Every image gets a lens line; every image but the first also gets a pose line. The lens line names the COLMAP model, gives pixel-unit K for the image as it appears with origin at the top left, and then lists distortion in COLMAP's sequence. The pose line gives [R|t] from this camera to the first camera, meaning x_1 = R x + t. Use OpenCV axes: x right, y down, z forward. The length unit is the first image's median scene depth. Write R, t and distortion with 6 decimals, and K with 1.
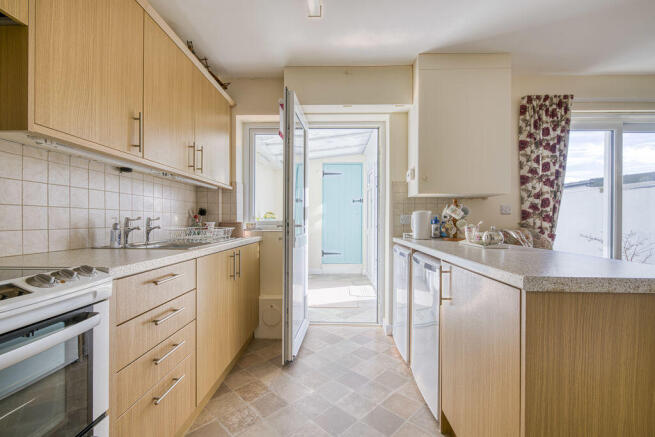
lens RADIAL K [[273.7, 0, 323.2], [0, 273.7, 219.9], [0, 0, 1]] dist [-0.000231, 0.001014]
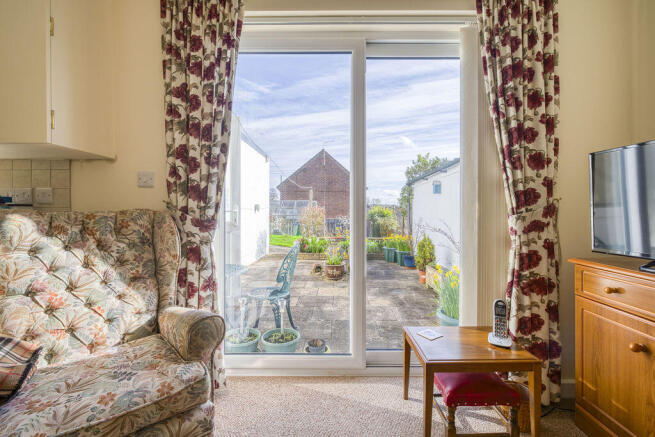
lens RADIAL K [[273.7, 0, 329.0], [0, 273.7, 212.0], [0, 0, 1]] dist [-0.000231, 0.001014]
pose [[0.999693, -0.004561, 0.024355, 1.080206], [0.004607, 0.999988, -0.001854, 0.036472], [-0.024346, 0.001966, 0.999702, 0.416330]]
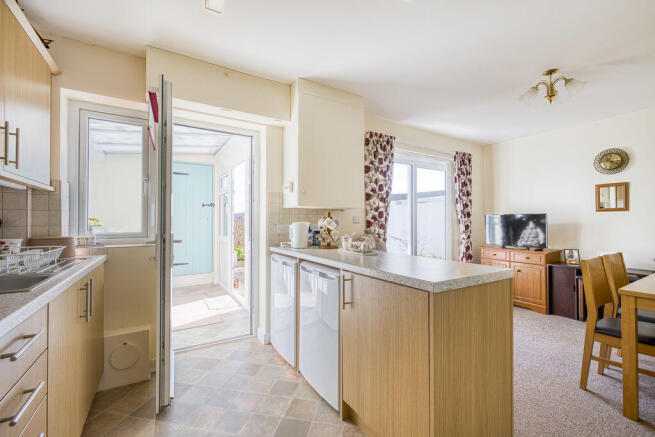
lens RADIAL K [[273.7, 0, 322.7], [0, 273.7, 219.6], [0, 0, 1]] dist [-0.000231, 0.001014]
pose [[0.844079, -0.000090, 0.536219, -0.134258], [0.005872, 0.999942, -0.009075, -0.028595], [-0.536187, 0.010808, 0.844030, 0.034877]]
